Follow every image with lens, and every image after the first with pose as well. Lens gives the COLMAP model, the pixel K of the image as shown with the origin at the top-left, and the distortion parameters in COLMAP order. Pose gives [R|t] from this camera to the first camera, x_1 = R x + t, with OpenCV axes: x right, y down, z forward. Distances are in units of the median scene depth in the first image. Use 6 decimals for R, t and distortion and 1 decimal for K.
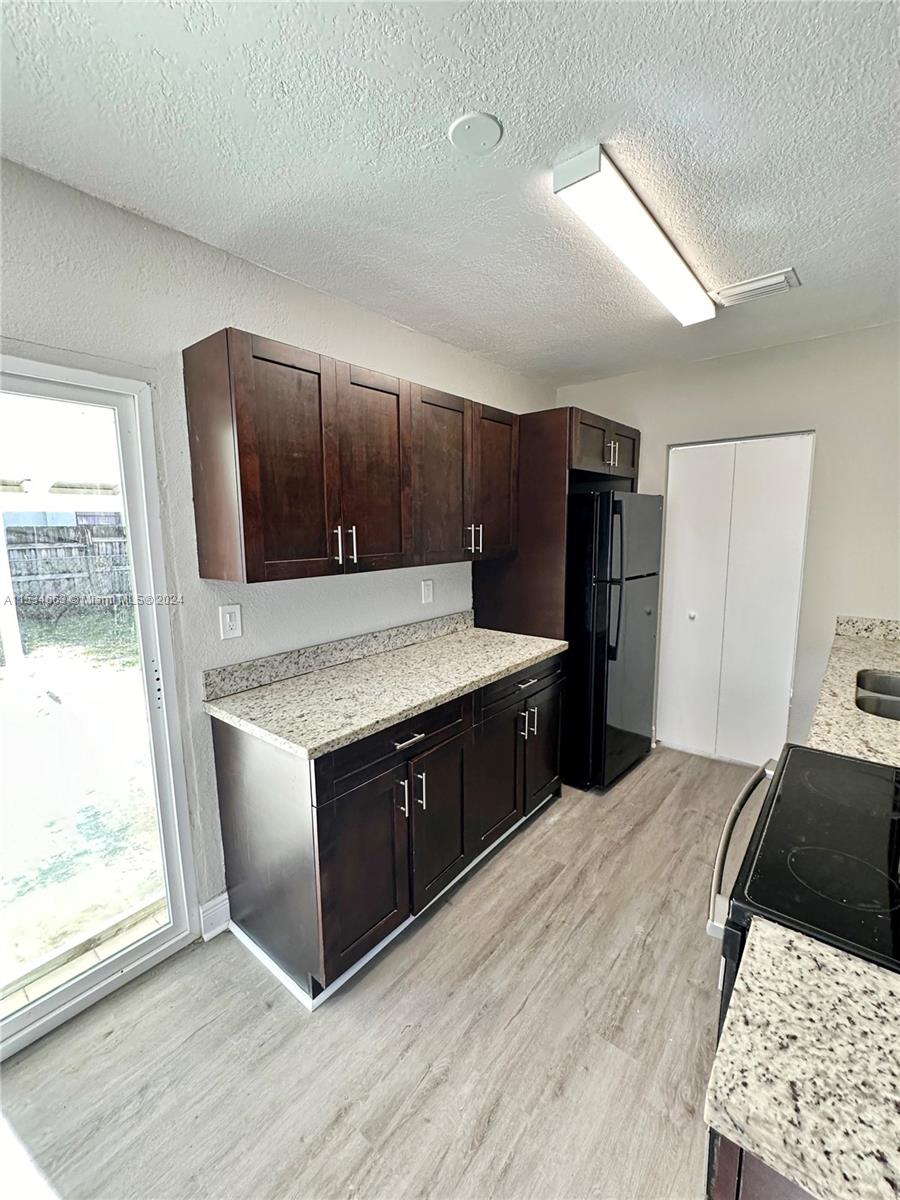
lens RADIAL K [[498.4, 0, 451.1], [0, 498.4, 599.2], [0, 0, 1]] dist [-0.002248, -0.000099]
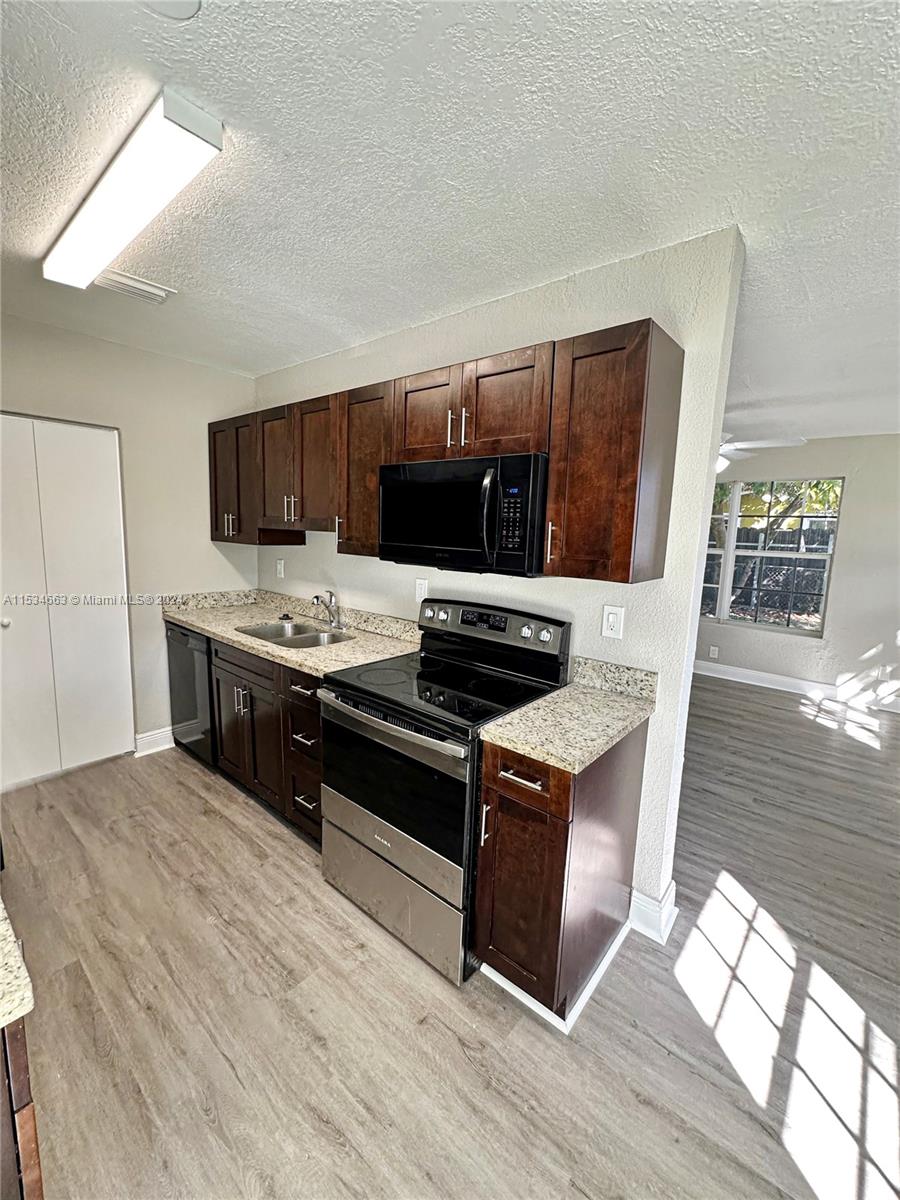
lens RADIAL K [[492.2, 0, 451.4], [0, 492.2, 599.1], [0, 0, 1]] dist [-0.001861, 0.000192]
pose [[0.014953, -0.133907, 0.990881, -0.504248], [0.112096, 0.984969, 0.131416, -0.049860], [-0.993585, 0.109108, 0.029739, 0.412033]]
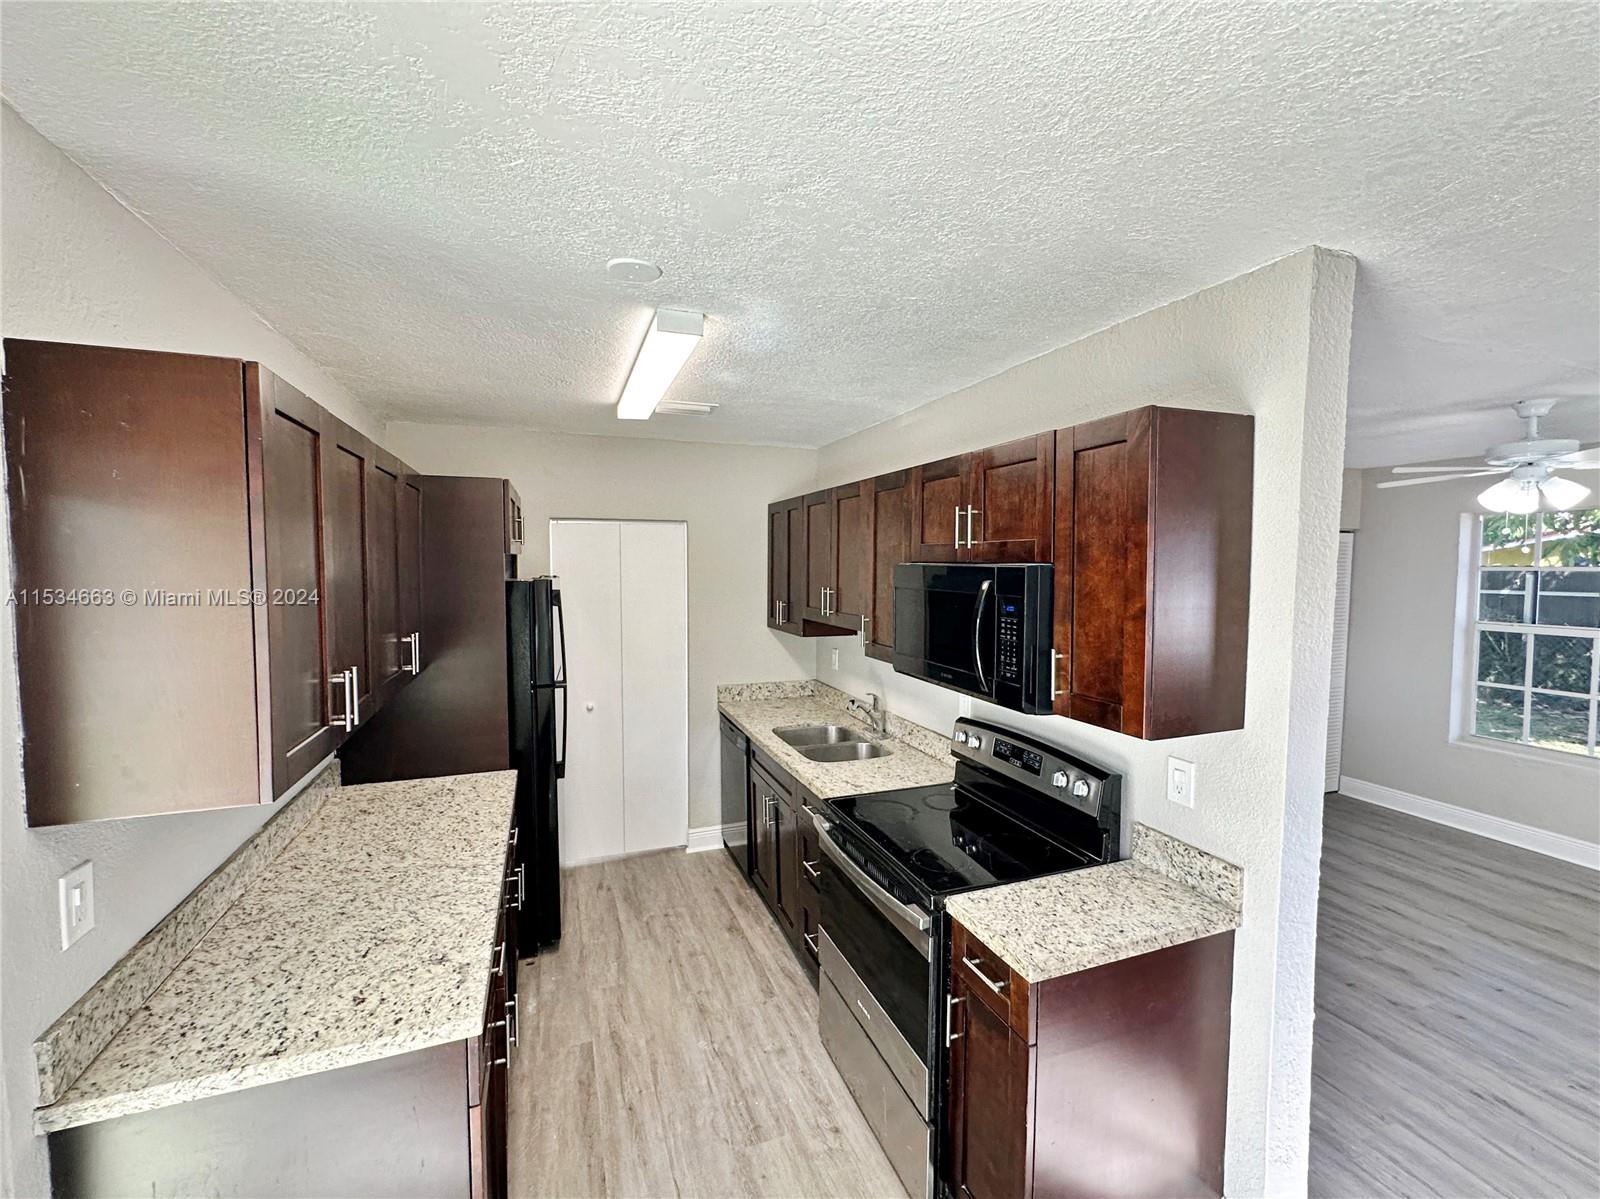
lens RADIAL K [[673.8, 0, 798.4], [0, 673.8, 601.2], [0, 0, 1]] dist [-0.002163, 0.000210]
pose [[0.503748, -0.038921, 0.862973, -0.615260], [0.120404, 0.992397, -0.025525, -0.133871], [-0.855419, 0.116763, 0.504604, 0.078712]]
